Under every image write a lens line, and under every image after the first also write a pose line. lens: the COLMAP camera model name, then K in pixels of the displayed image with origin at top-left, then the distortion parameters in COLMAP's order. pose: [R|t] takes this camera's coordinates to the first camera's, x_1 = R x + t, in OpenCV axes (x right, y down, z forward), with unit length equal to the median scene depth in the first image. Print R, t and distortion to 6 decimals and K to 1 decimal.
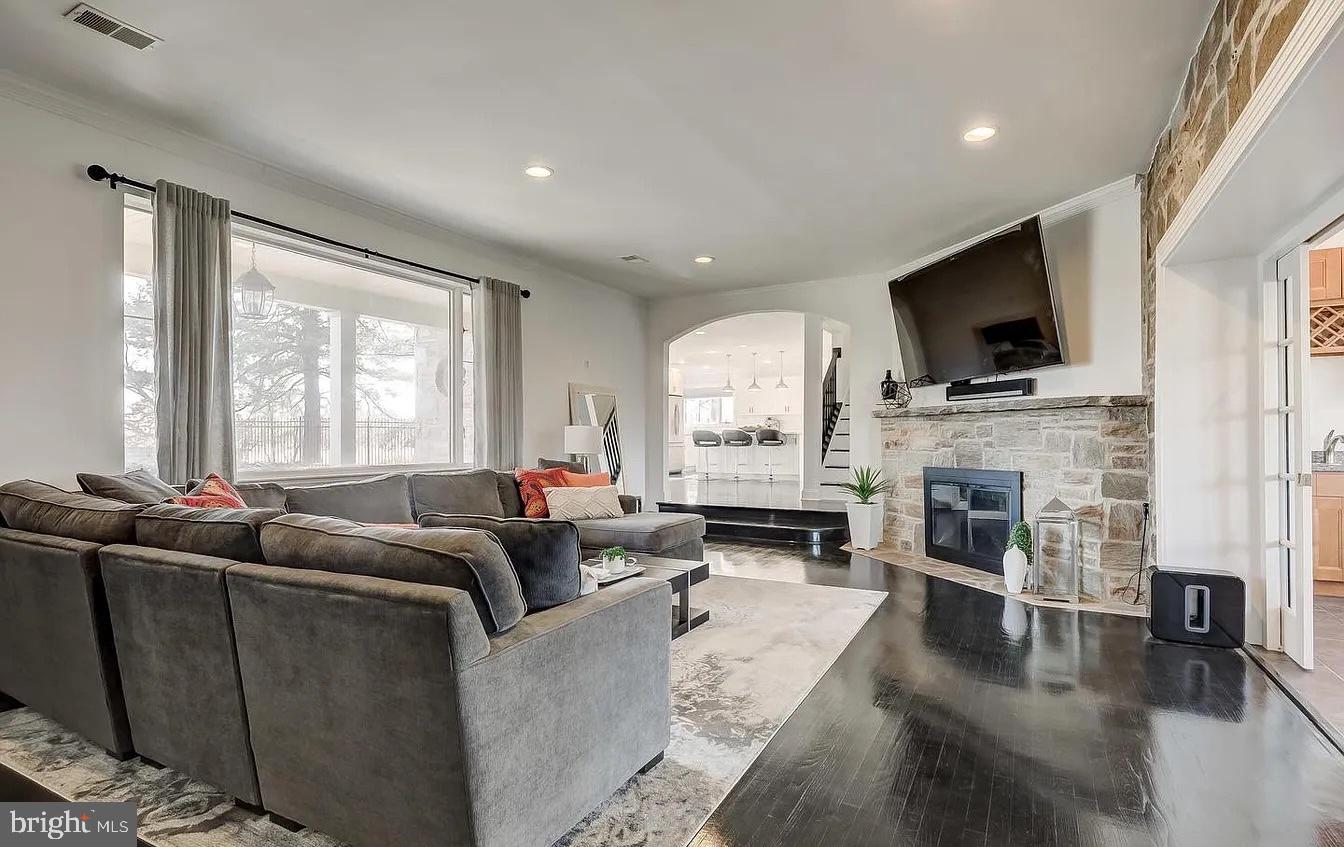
lens RADIAL K [[656.7, 0, 670.1], [0, 656.7, 436.2], [0, 0, 1]] dist [0.002586, -0.002189]
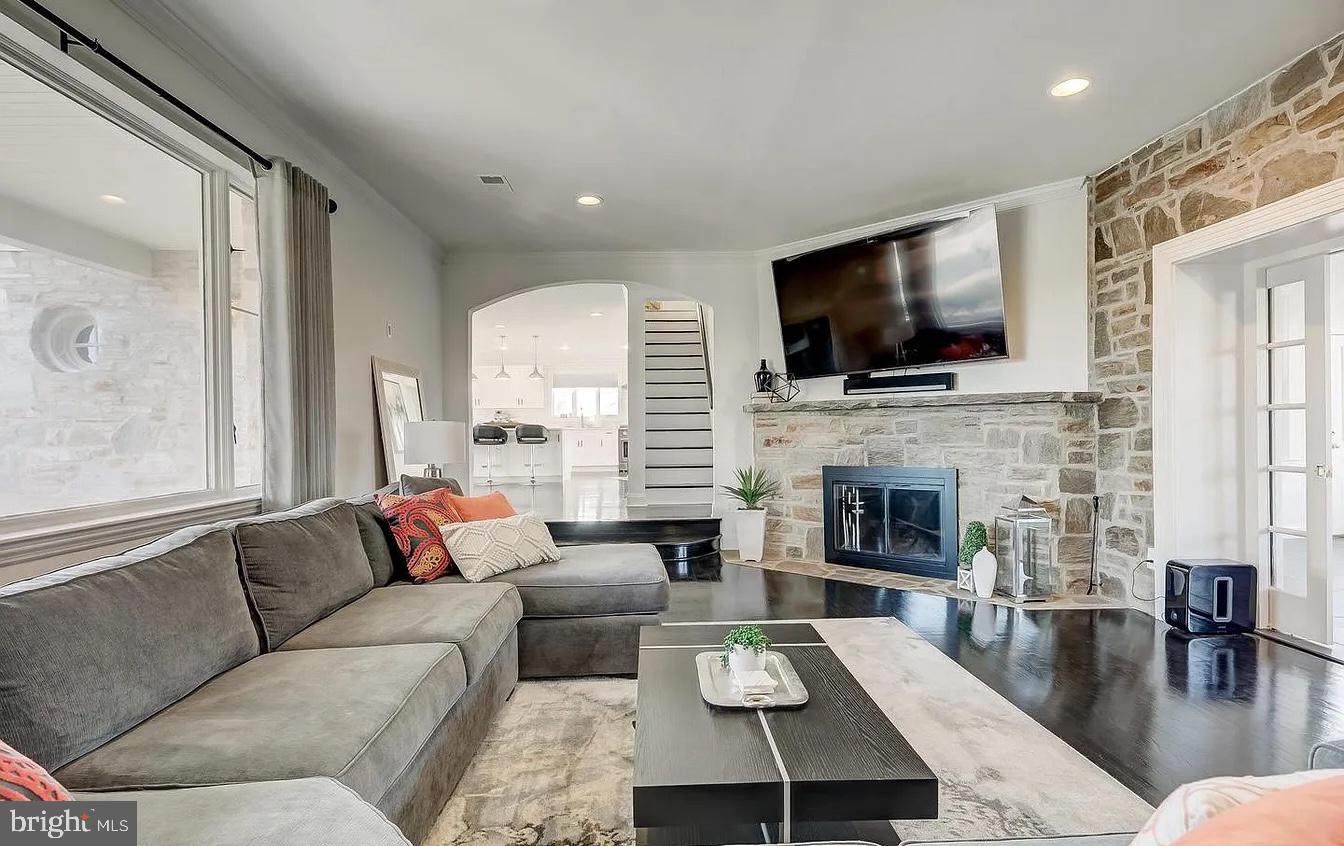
lens RADIAL K [[656.7, 0, 670.1], [0, 656.7, 435.7], [0, 0, 1]] dist [0.002586, -0.002189]
pose [[0.860500, -0.011645, 0.509317, -0.309157], [0.007526, 0.999920, 0.010146, -0.007528], [-0.509395, -0.004897, 0.860519, 0.368140]]
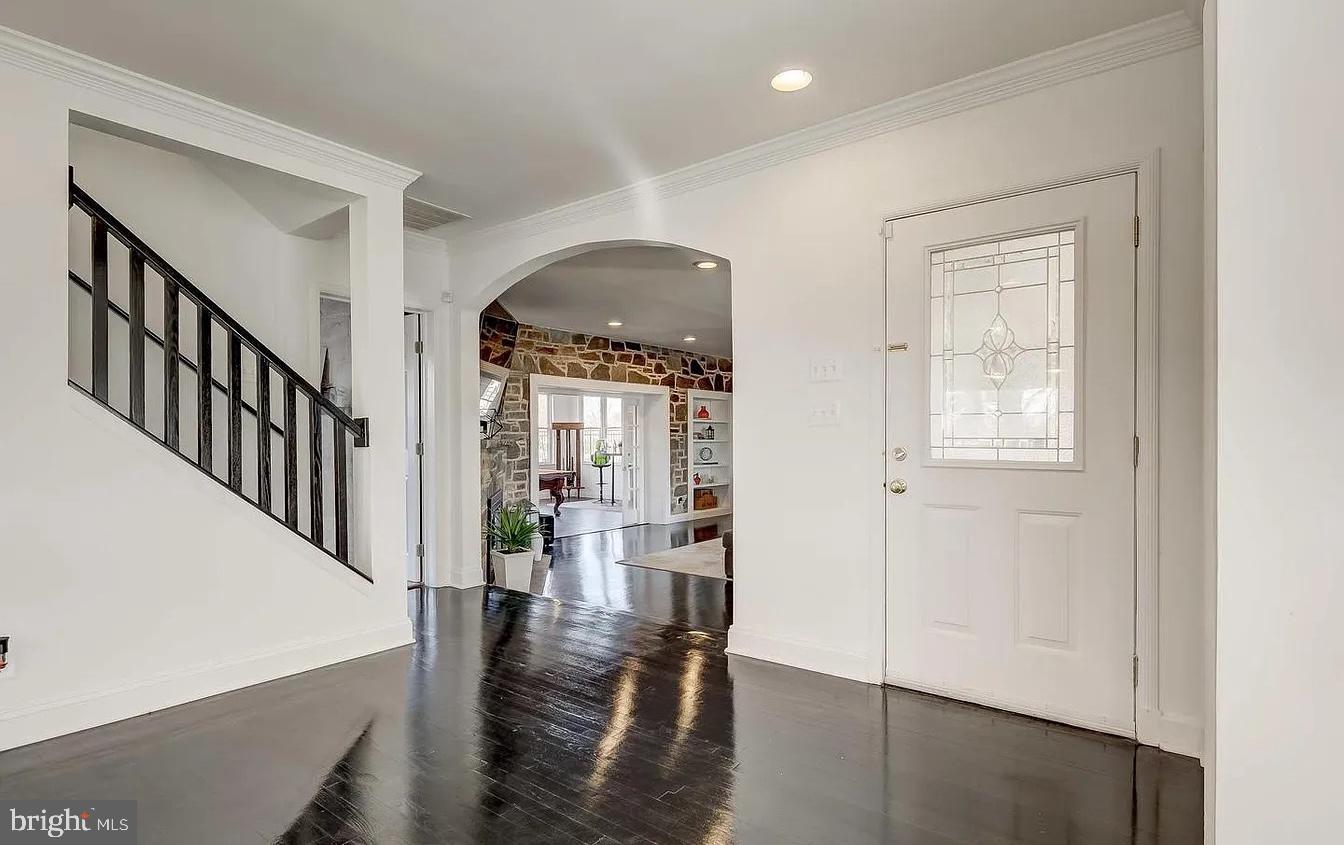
lens RADIAL K [[664.3, 0, 669.8], [0, 664.3, 438.6], [0, 0, 1]] dist [0.003580, -0.000096]
pose [[-0.987614, 0.002811, 0.156879, -0.043603], [0.002595, 0.999995, -0.001584, -0.048995], [-0.156883, -0.001157, -0.987617, 2.260941]]
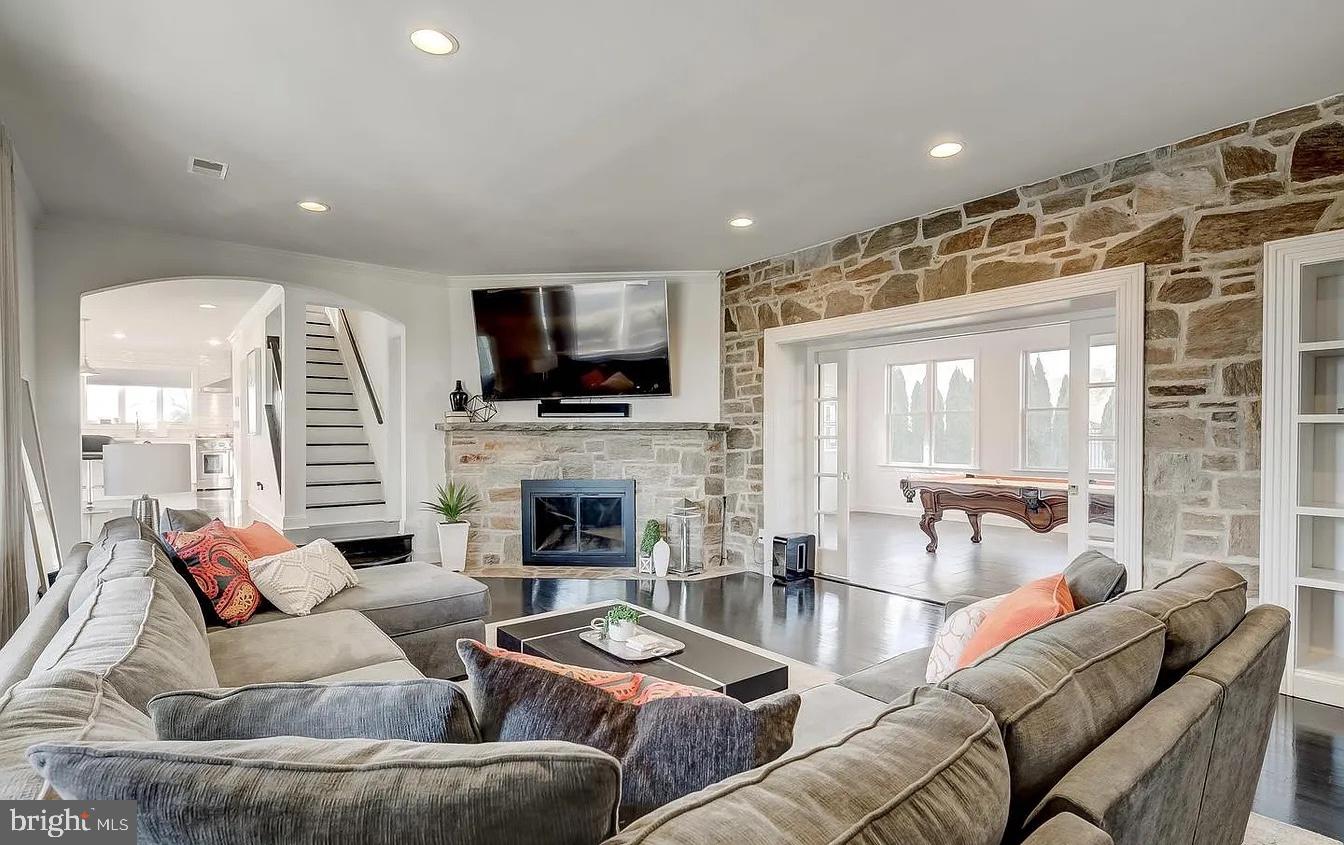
lens RADIAL K [[652.3, 0, 669.7], [0, 652.3, 446.0], [0, 0, 1]] dist [0.003782, -0.000478]
pose [[0.384404, -0.013152, 0.923071, -0.551573], [-0.003961, 0.999866, 0.015896, -0.027961], [-0.923156, -0.009767, 0.384301, 0.449455]]
